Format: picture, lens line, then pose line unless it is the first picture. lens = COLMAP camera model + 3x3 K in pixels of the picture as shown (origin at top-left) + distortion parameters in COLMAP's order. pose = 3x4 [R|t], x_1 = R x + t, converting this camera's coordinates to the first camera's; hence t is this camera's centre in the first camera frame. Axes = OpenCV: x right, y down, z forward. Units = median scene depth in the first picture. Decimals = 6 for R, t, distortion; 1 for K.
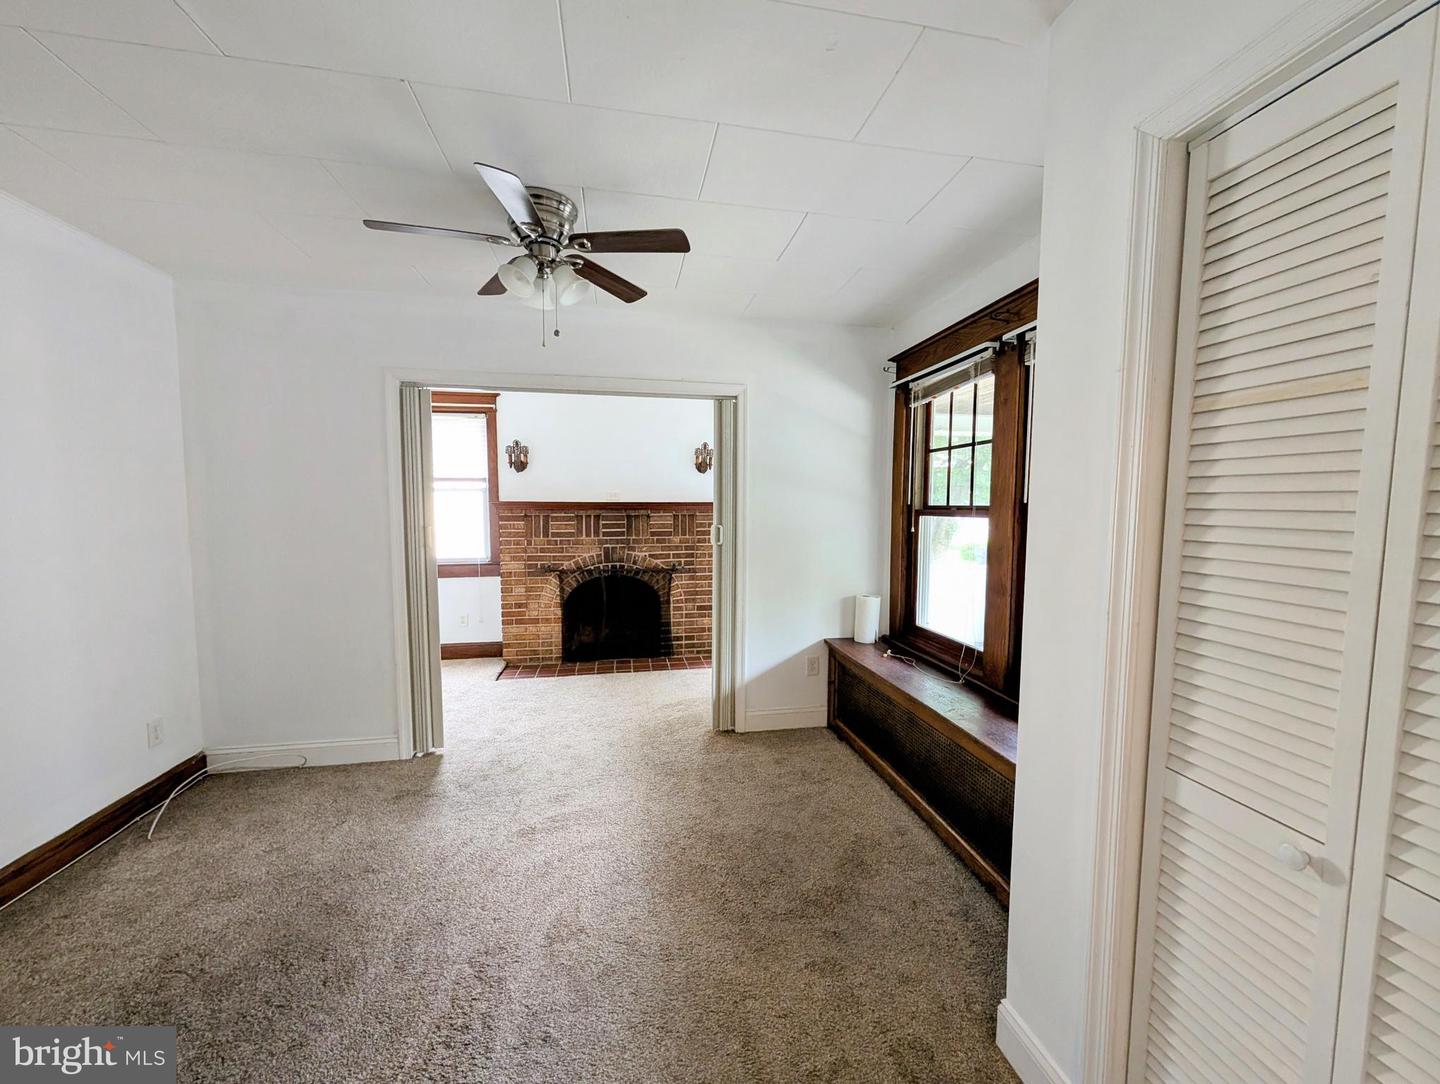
lens RADIAL K [[555.7, 0, 720.0], [0, 555.7, 542.0], [0, 0, 1]] dist [0.008086, -0.000096]
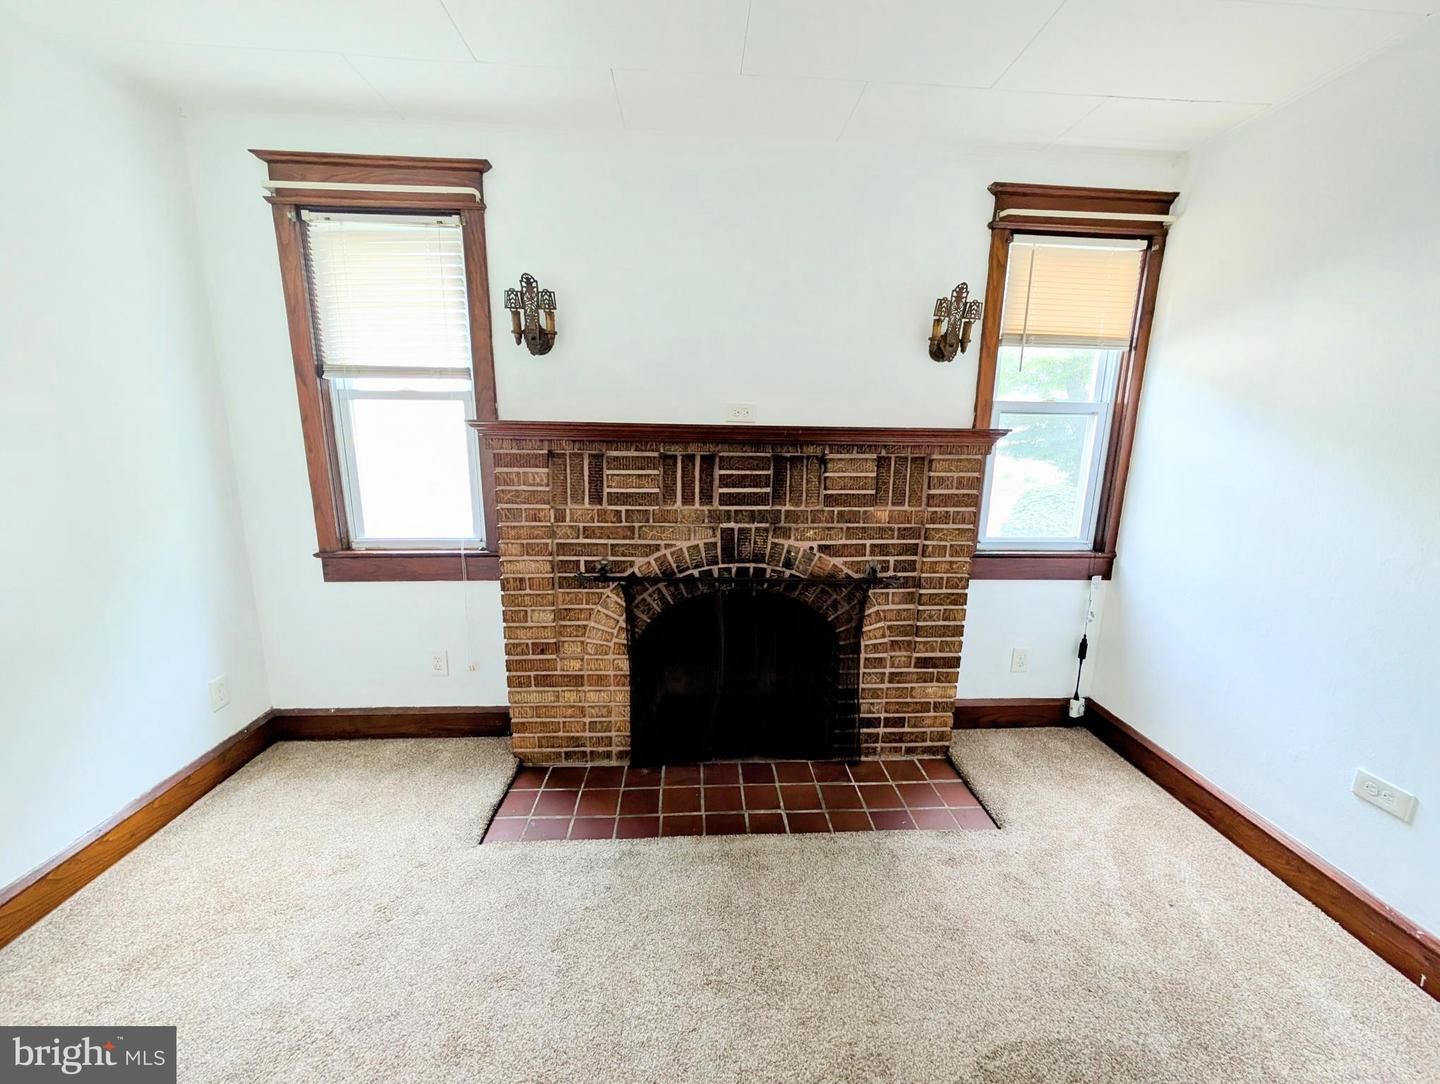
lens RADIAL K [[555.7, 0, 720.0], [0, 555.7, 542.0], [0, 0, 1]] dist [0.008086, -0.000096]
pose [[0.991218, 0.038867, -0.126399, -0.153889], [-0.022088, 0.991066, 0.131532, -0.038678], [0.130382, -0.127585, 0.983221, 0.560345]]
